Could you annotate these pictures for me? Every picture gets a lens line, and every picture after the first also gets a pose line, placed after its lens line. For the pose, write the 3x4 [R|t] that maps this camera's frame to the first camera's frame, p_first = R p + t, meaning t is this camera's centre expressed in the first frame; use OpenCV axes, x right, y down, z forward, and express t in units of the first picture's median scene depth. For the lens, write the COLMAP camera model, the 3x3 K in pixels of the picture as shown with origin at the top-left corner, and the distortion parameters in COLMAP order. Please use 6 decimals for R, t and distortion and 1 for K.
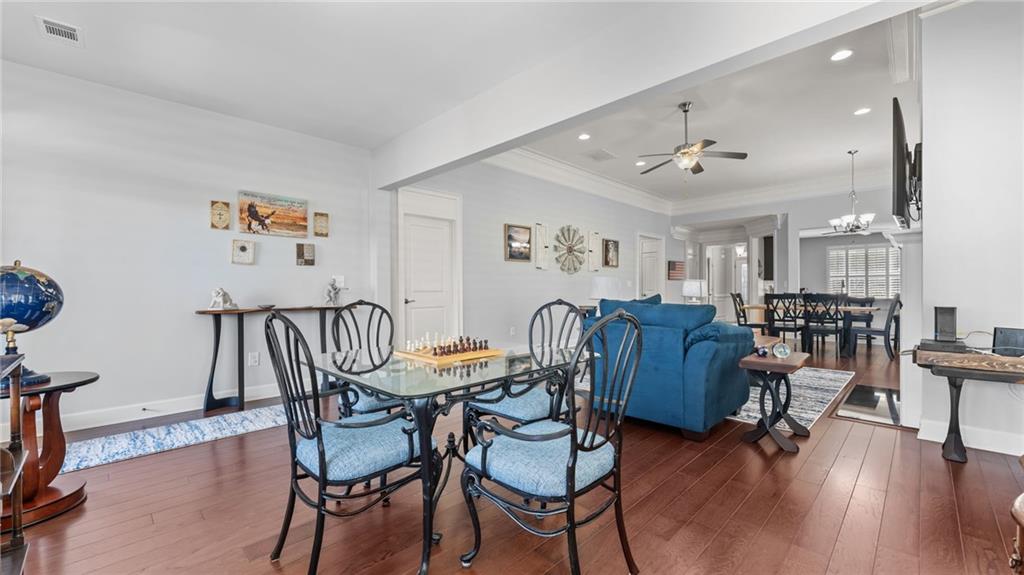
lens RADIAL K [[407.4, 0, 512.0], [0, 407.4, 287.5], [0, 0, 1]] dist [0.001558, 0.000058]
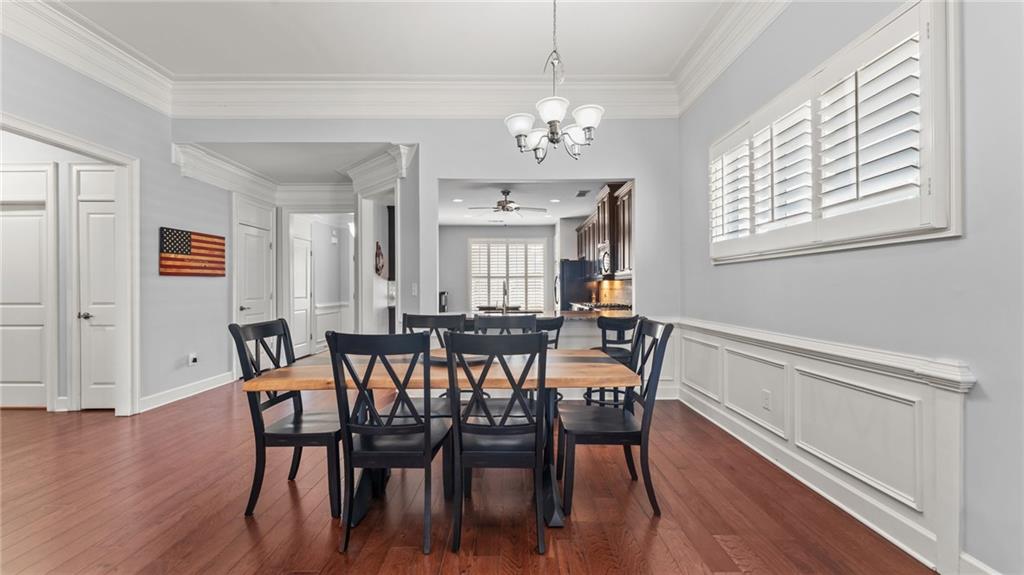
lens RADIAL K [[407.4, 0, 512.0], [0, 407.4, 287.5], [0, 0, 1]] dist [0.001558, 0.000058]
pose [[0.702919, 0.001883, 0.711267, 0.360582], [-0.004322, 0.999989, 0.001624, -0.011435], [-0.711256, -0.004216, 0.702920, 0.510098]]
